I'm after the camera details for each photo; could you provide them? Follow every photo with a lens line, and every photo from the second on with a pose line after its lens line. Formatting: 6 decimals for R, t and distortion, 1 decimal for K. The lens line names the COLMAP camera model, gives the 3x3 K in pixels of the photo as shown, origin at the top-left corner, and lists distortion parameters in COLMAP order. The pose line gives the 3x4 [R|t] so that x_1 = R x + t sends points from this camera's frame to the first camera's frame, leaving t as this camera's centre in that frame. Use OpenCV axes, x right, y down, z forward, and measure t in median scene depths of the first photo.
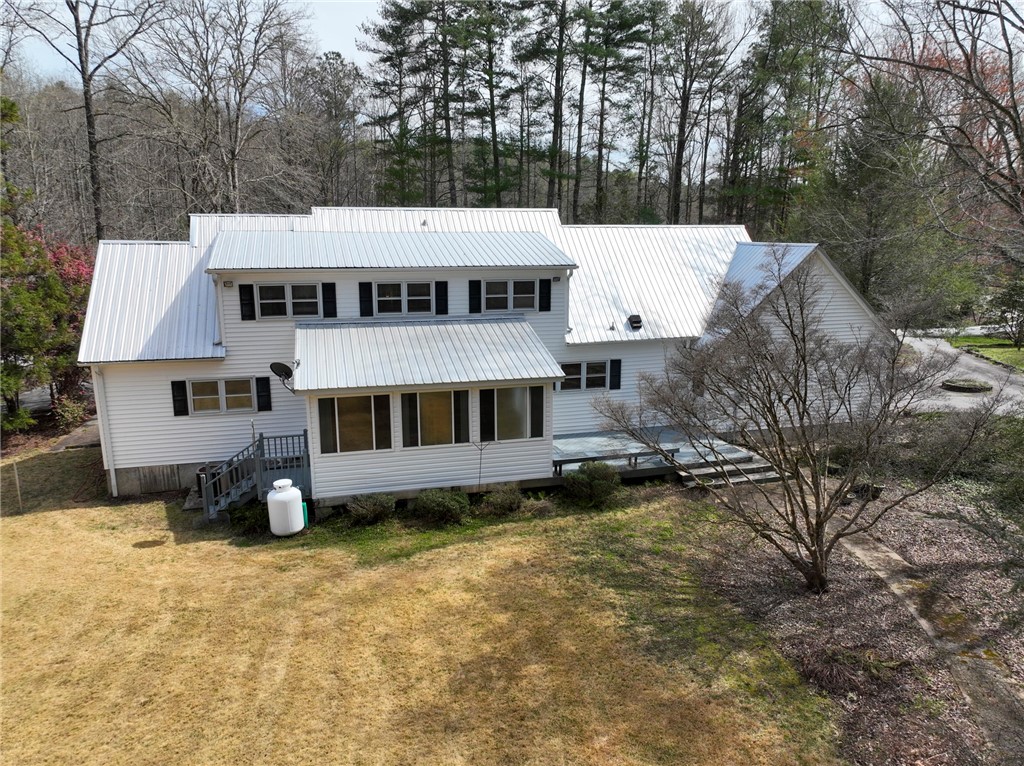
lens RADIAL K [[707.3, 0, 512.6], [0, 707.3, 380.0], [0, 0, 1]] dist [0.001547, -0.001962]
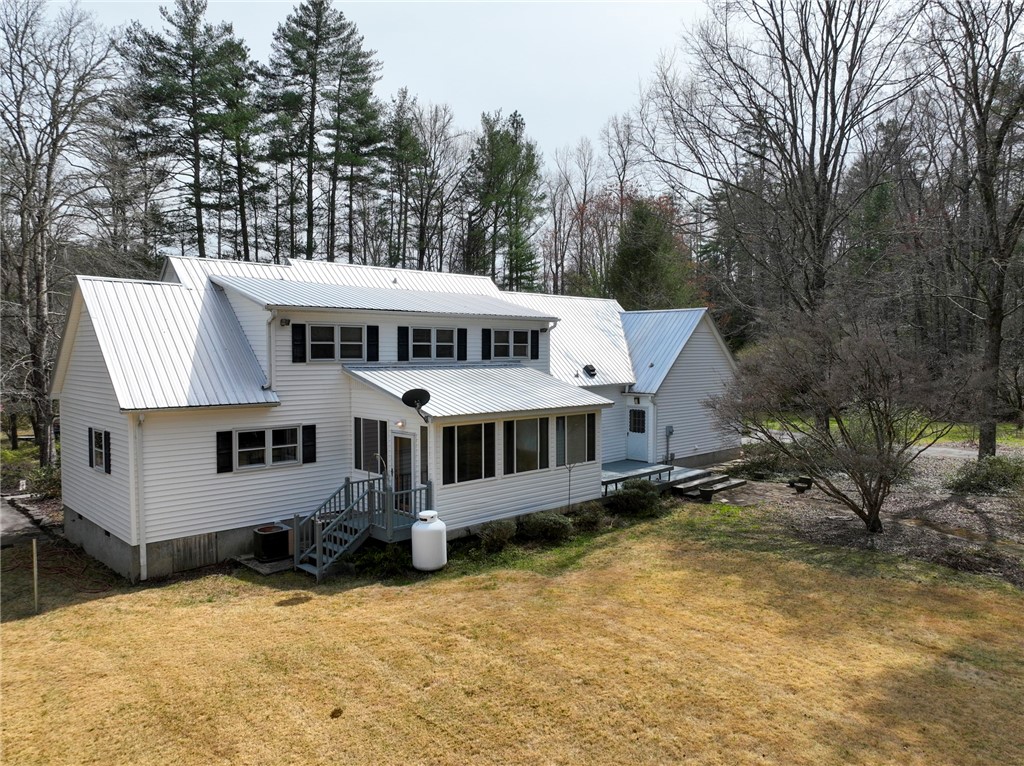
lens RADIAL K [[707.3, 0, 514.9], [0, 707.3, 383.3], [0, 0, 1]] dist [0.001547, -0.001962]
pose [[0.881353, -0.023674, 0.471864, -0.559399], [0.097228, 0.986455, -0.132112, 0.091081], [-0.462345, 0.162315, 0.871717, 0.070106]]
